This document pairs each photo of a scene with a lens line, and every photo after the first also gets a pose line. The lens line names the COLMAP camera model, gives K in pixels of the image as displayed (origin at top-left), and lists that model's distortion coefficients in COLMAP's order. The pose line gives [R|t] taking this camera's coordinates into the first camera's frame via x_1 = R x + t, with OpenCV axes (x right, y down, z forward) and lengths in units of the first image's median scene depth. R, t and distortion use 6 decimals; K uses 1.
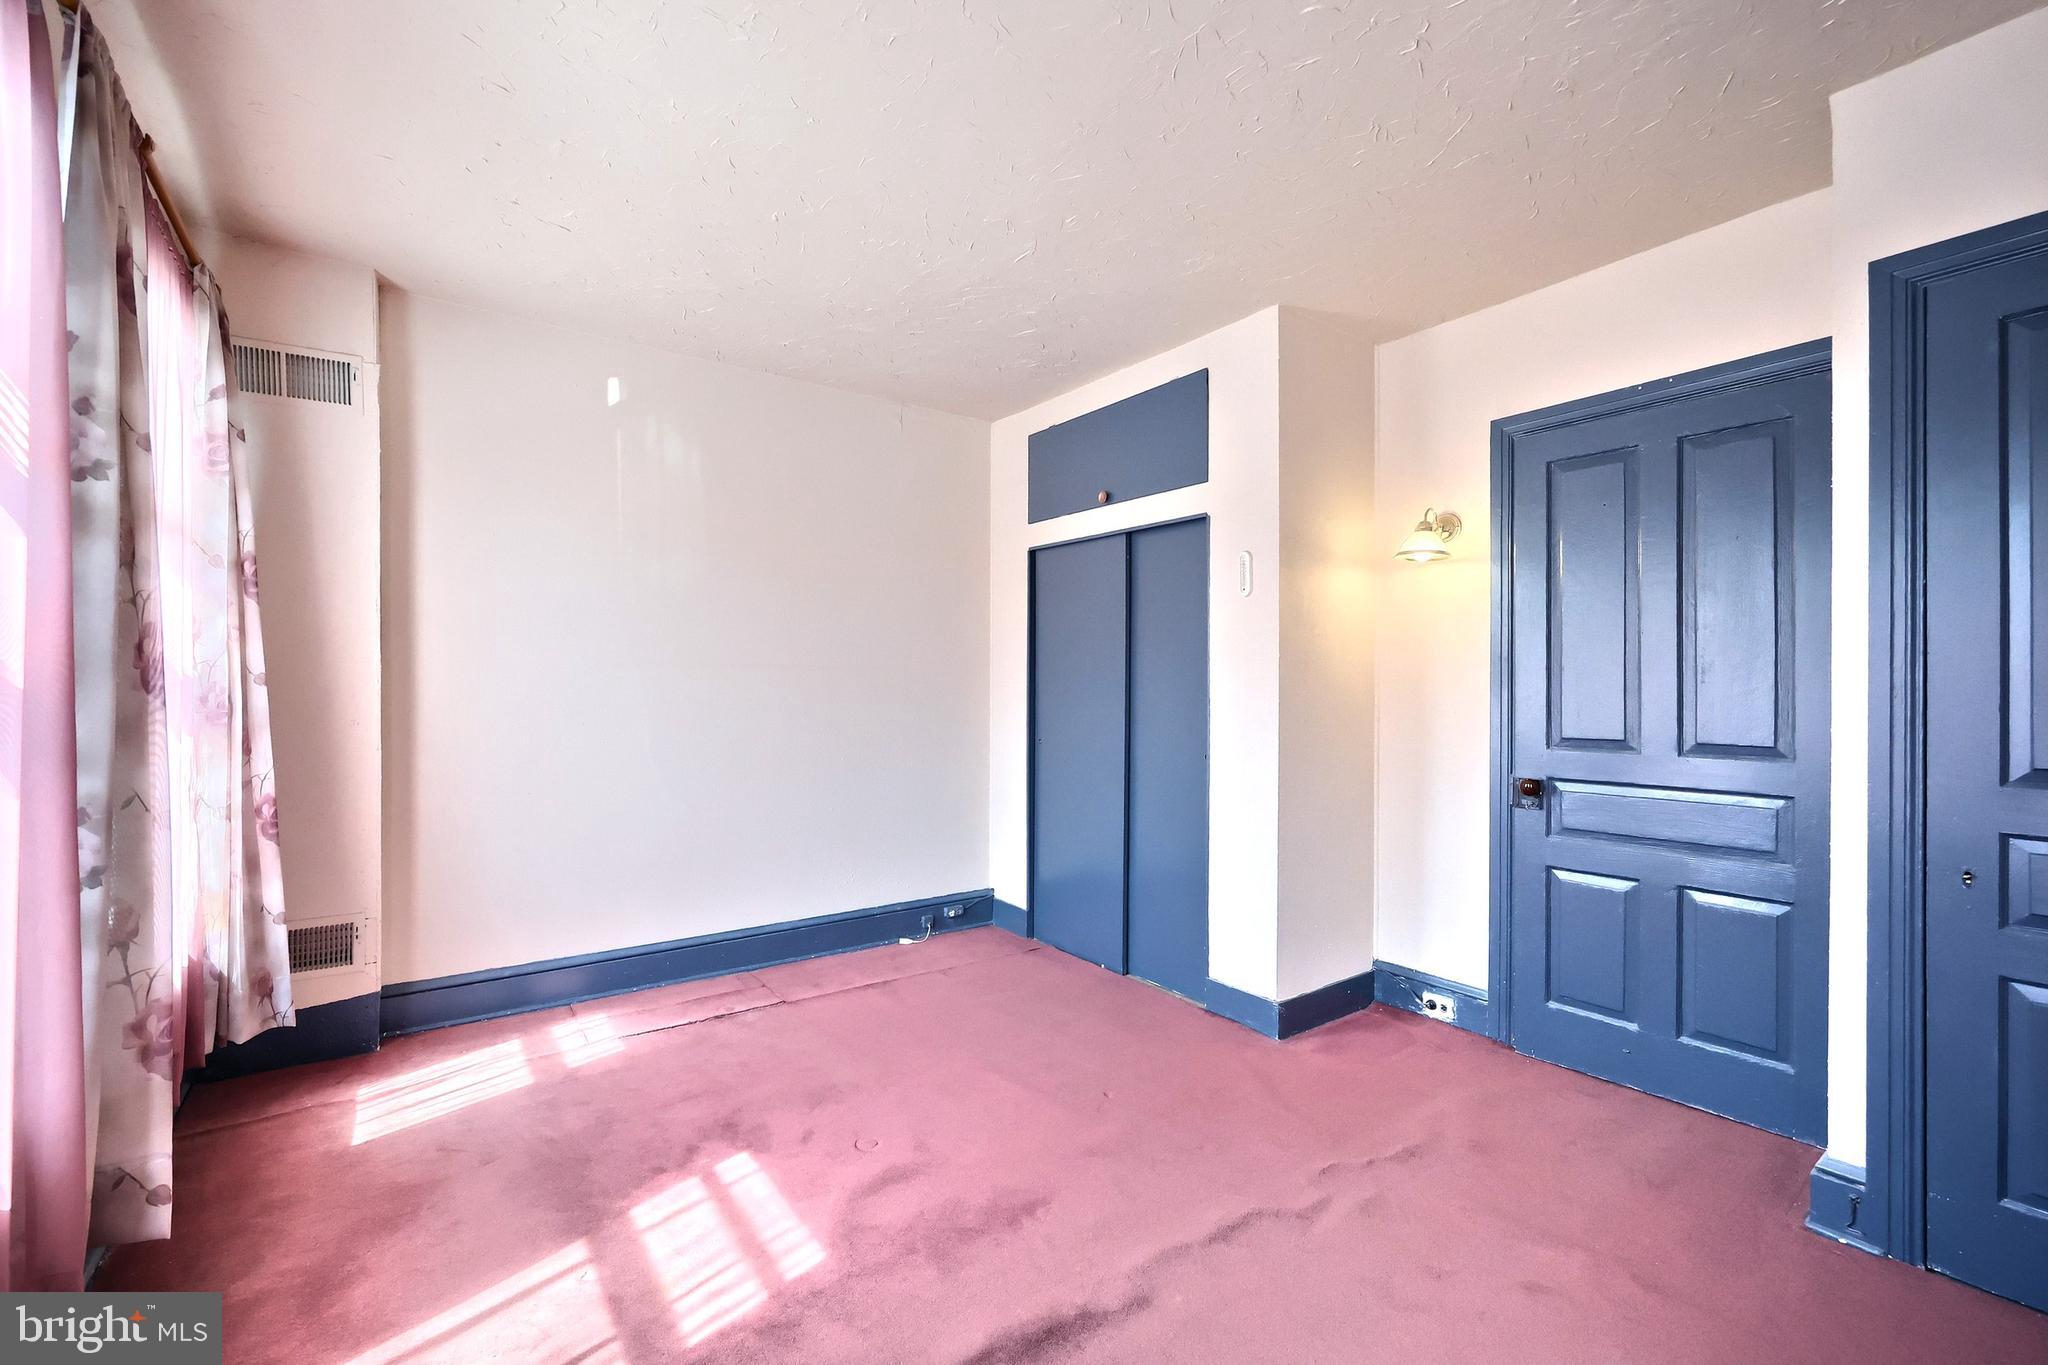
lens RADIAL K [[853.9, 0, 1016.6], [0, 853.9, 679.9], [0, 0, 1]] dist [0.017190, 0.000101]
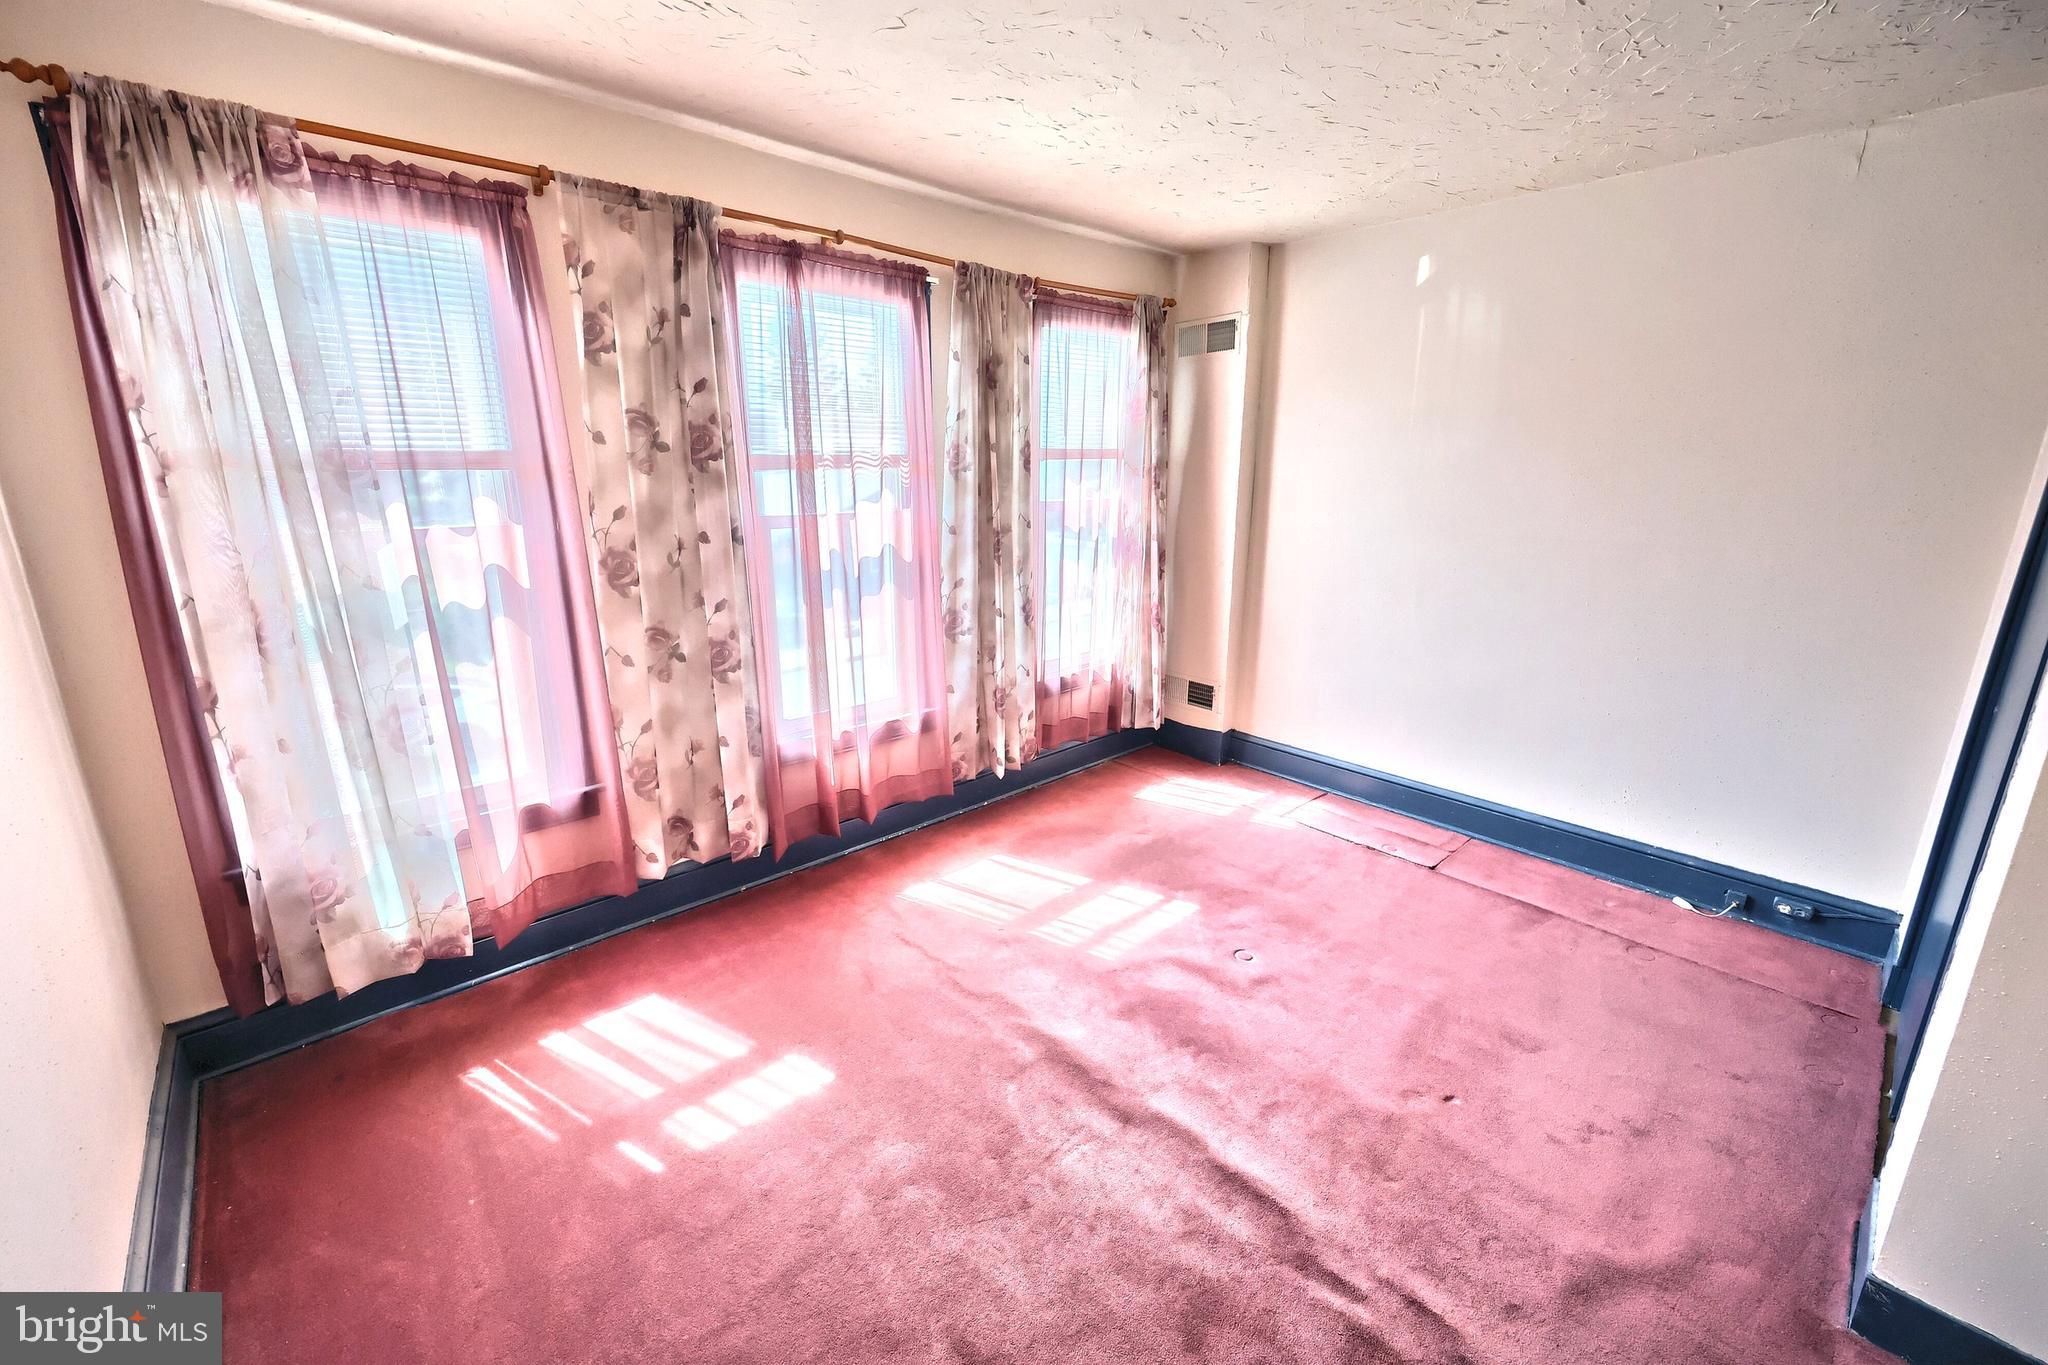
lens RADIAL K [[828.7, 0, 1018.1], [0, 828.7, 680.6], [0, 0, 1]] dist [0.000997, 0.000153]
pose [[0.122693, 0.248903, -0.960726, 0.702571], [-0.001729, 0.968092, 0.250591, -0.123506], [0.992443, -0.029085, 0.119208, 0.448846]]
